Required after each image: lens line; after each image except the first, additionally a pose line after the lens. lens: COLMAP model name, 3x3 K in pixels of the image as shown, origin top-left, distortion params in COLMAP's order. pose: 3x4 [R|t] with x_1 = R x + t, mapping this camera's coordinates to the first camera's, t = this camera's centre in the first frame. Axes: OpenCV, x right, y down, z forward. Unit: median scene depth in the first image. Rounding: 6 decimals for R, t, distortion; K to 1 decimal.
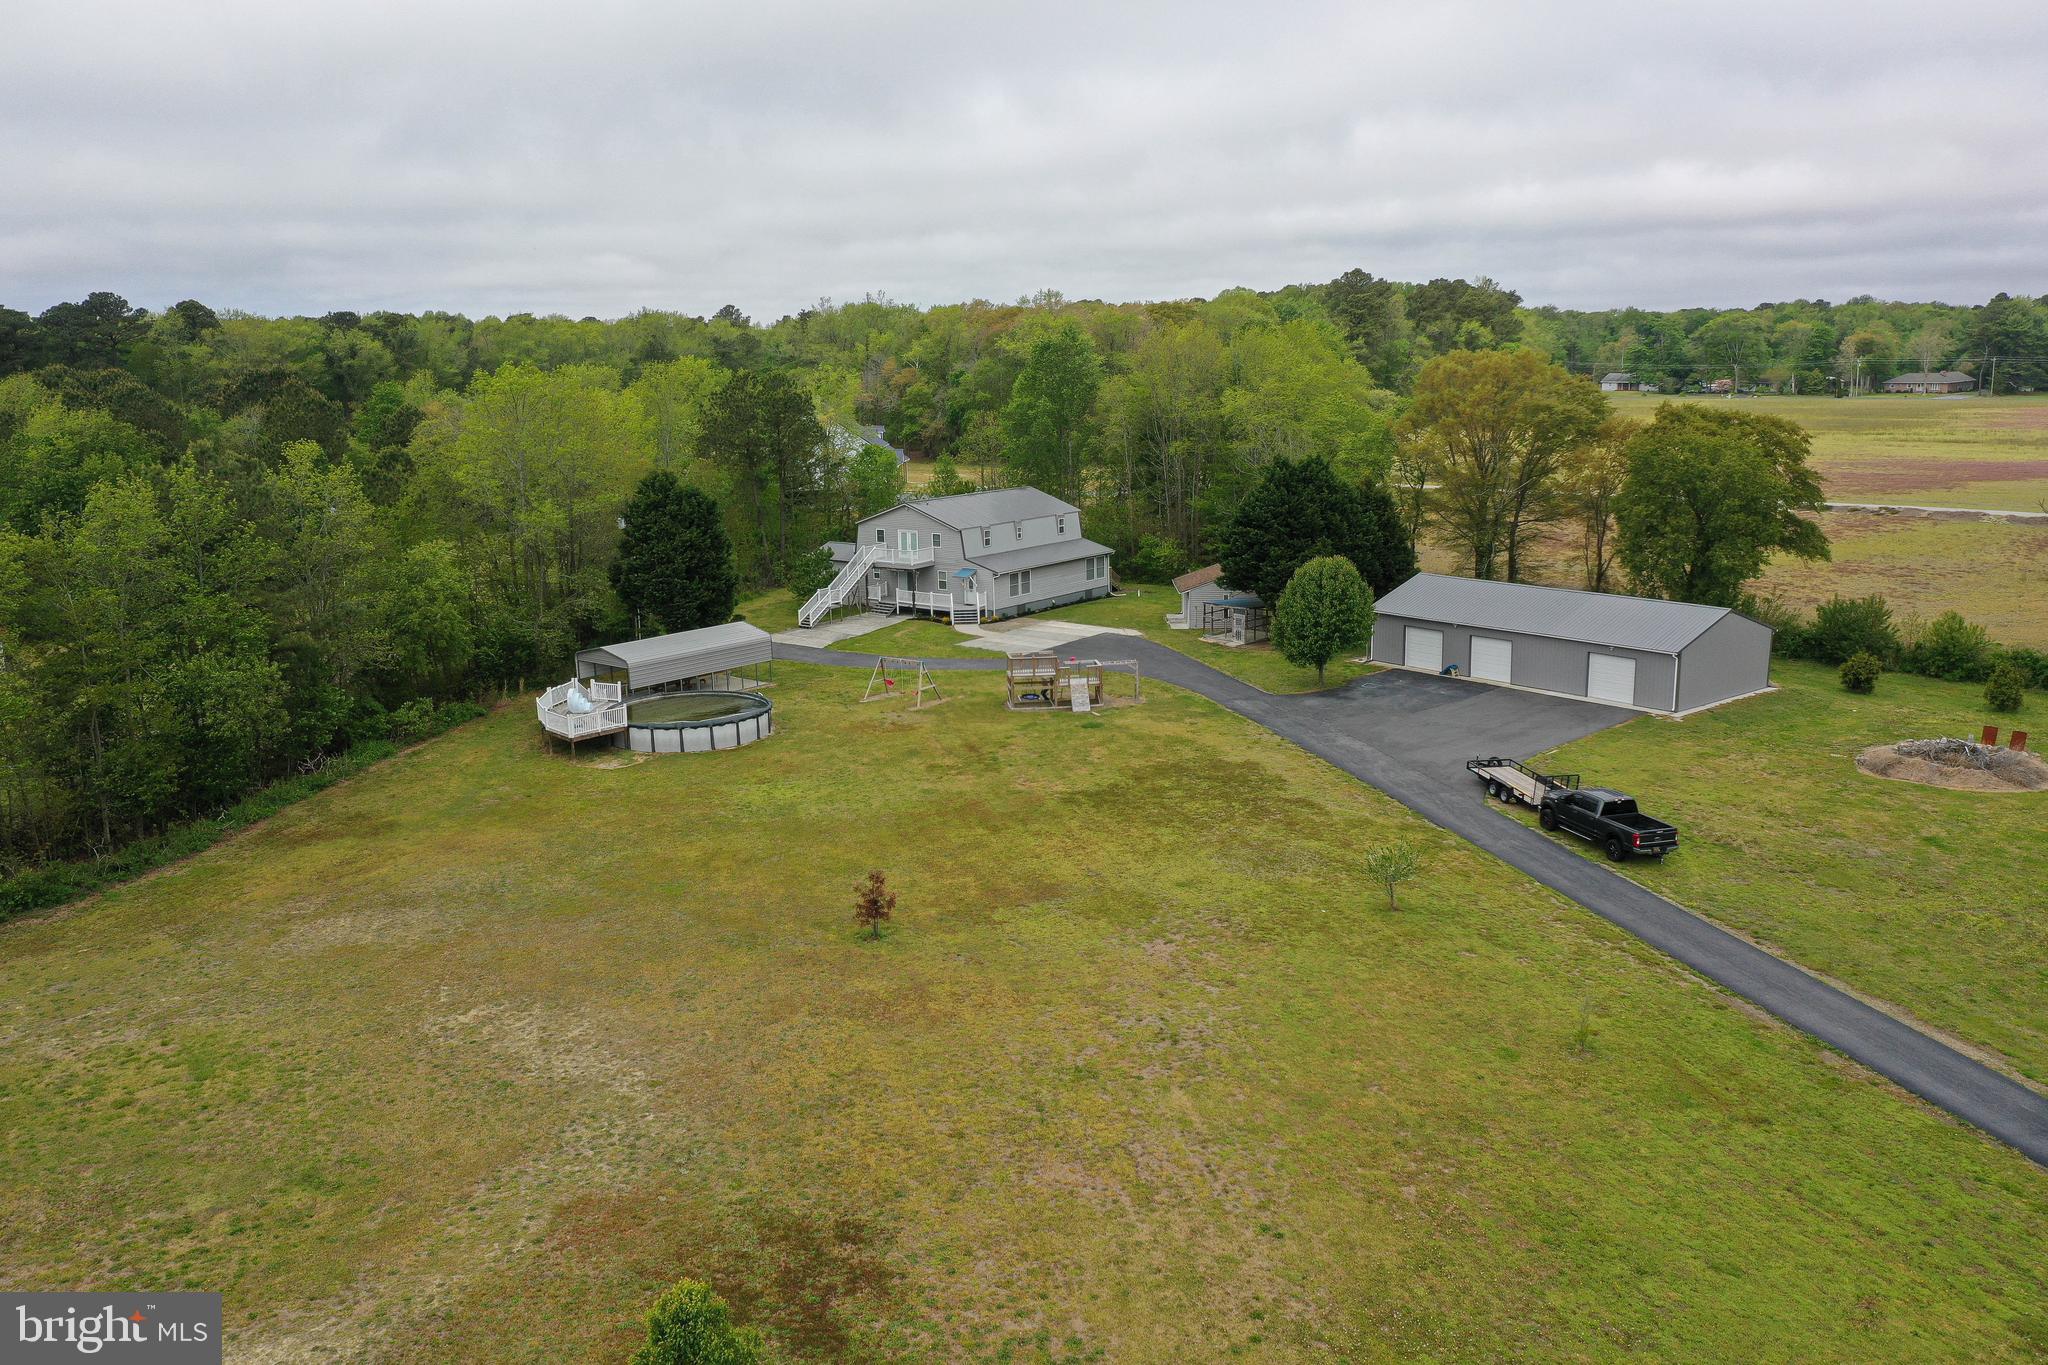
lens RADIAL K [[1622.9, 0, 1019.1], [0, 1622.9, 680.1], [0, 0, 1]] dist [0.007736, 0.016719]
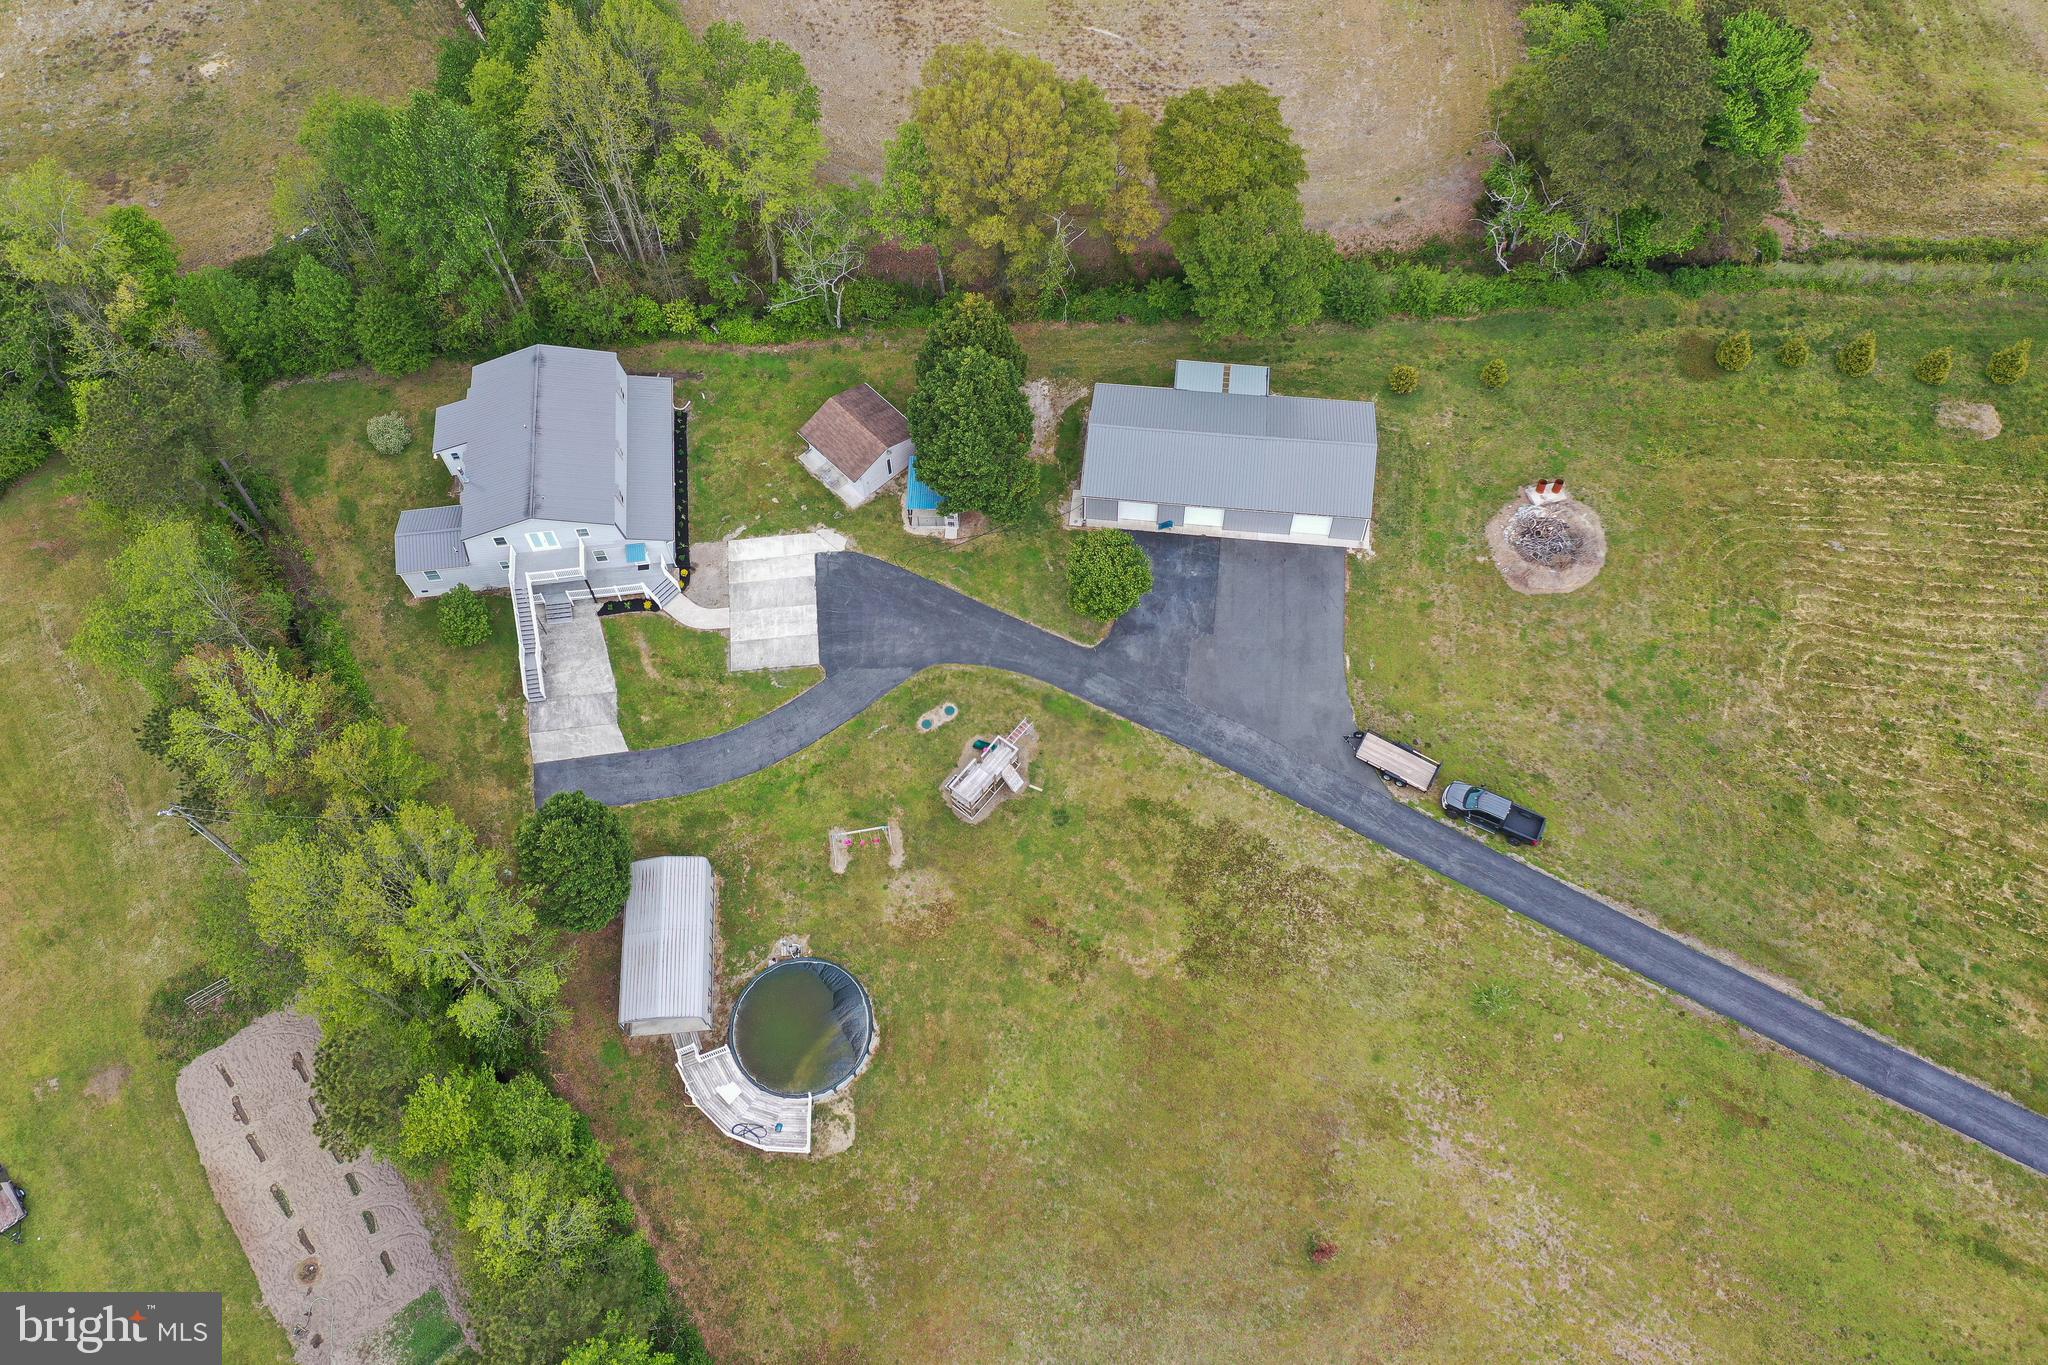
lens RADIAL K [[1571.7, 0, 1014.6], [0, 1571.7, 697.8], [0, 0, 1]] dist [0.002255, 0.005949]
pose [[0.714657, -0.614790, 0.333613, -0.261865], [0.155889, 0.604942, 0.780861, -0.781364], [-0.681883, -0.506042, 0.528165, 0.346868]]
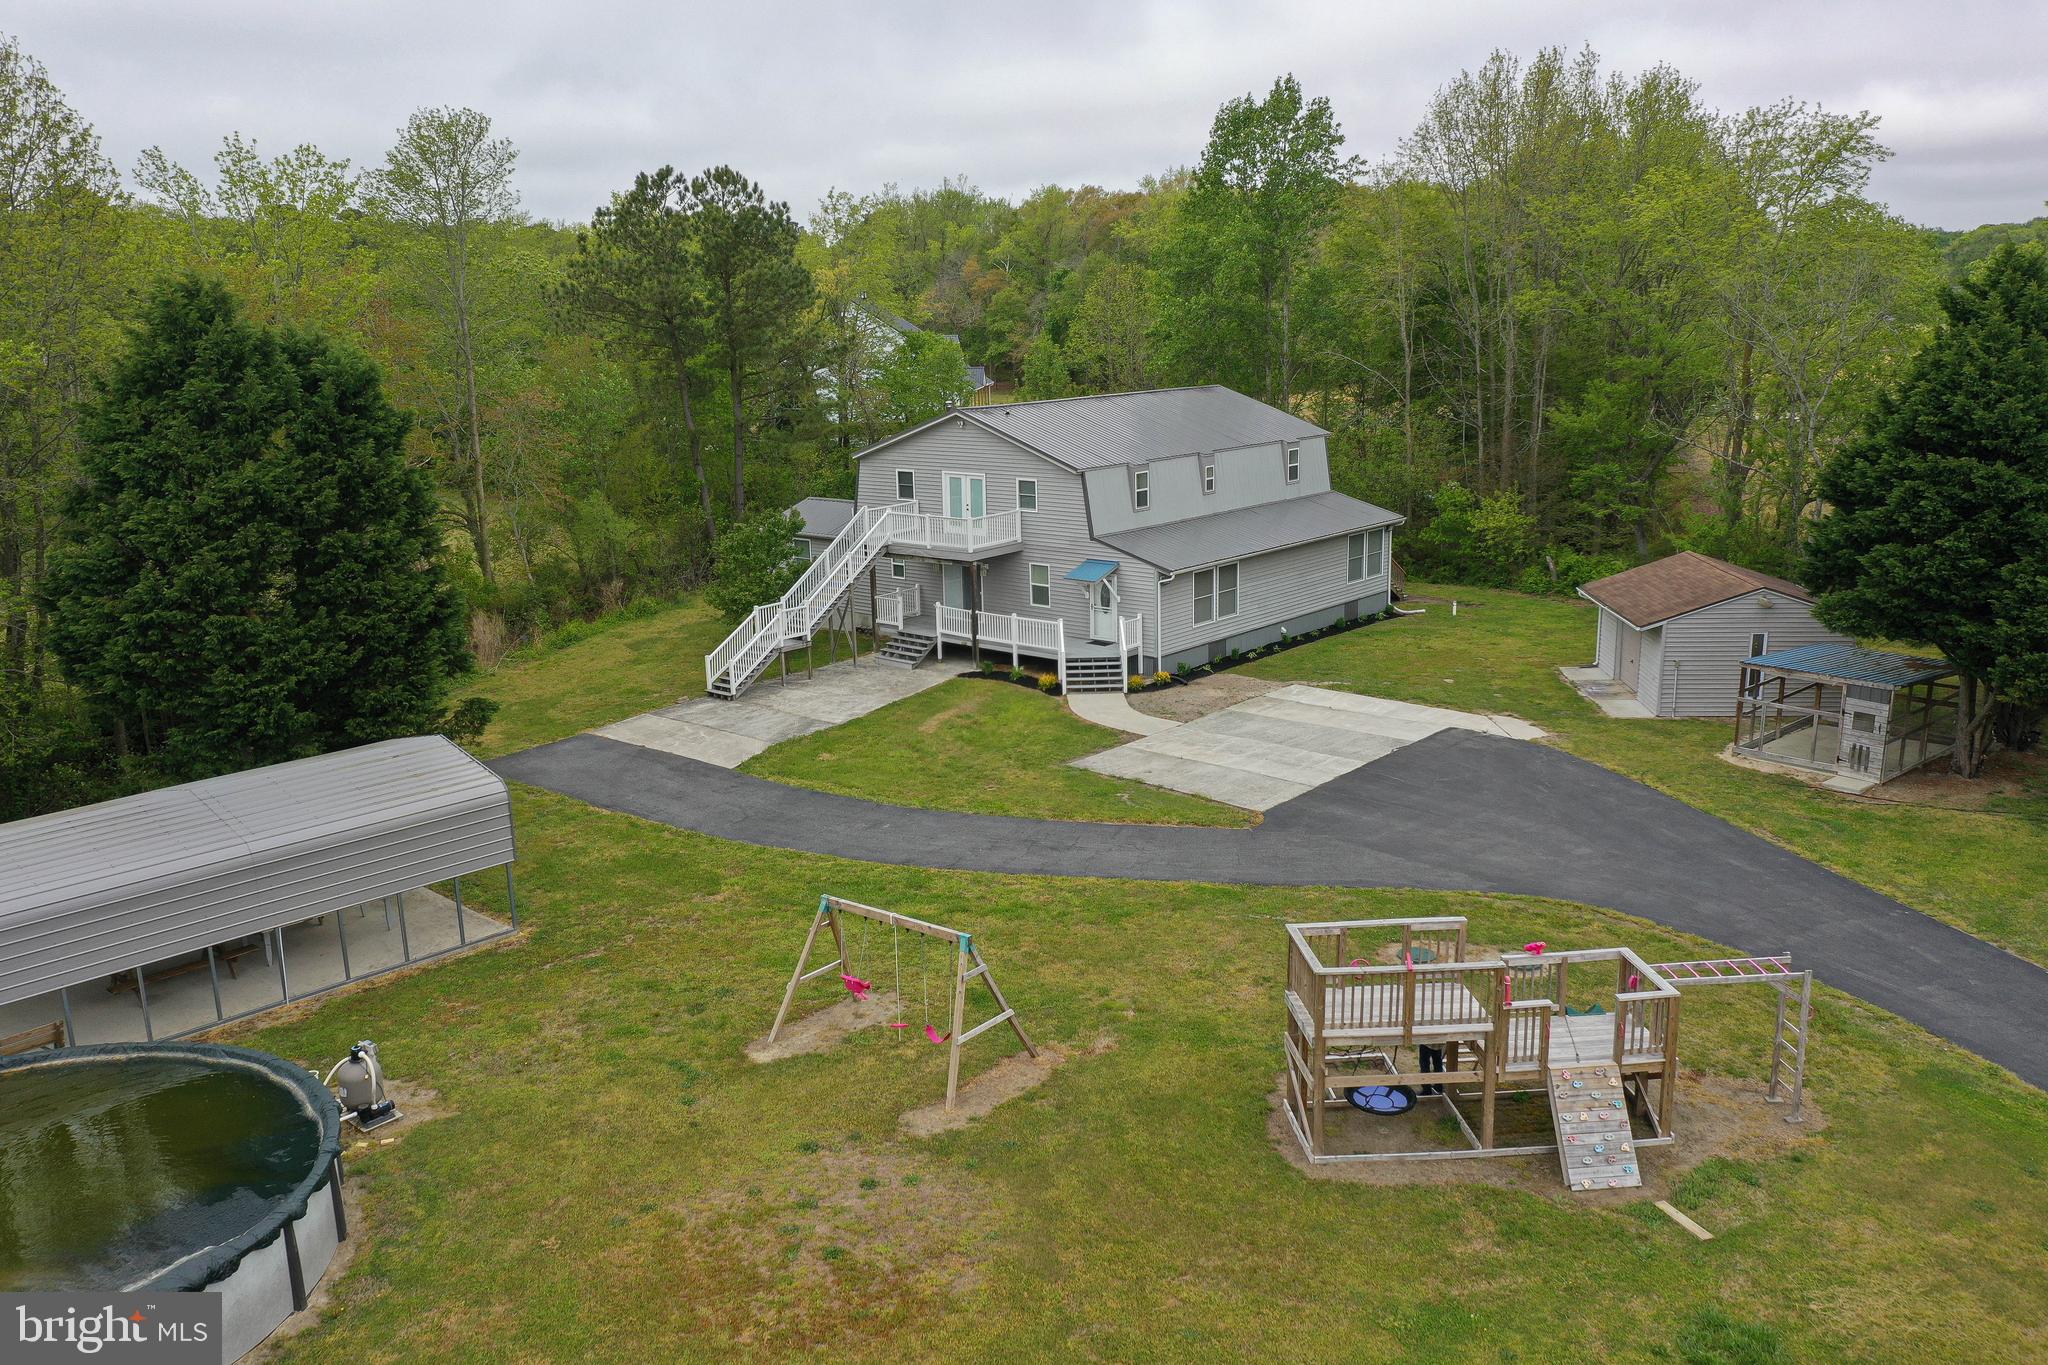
lens RADIAL K [[1632.1, 0, 1016.1], [0, 1632.1, 688.5], [0, 0, 1]] dist [0.011750, -0.005528]
pose [[0.998188, 0.008976, -0.059503, -0.030402], [-0.007201, 0.999525, 0.029971, -0.052546], [0.059744, -0.029488, 0.997778, 0.624842]]
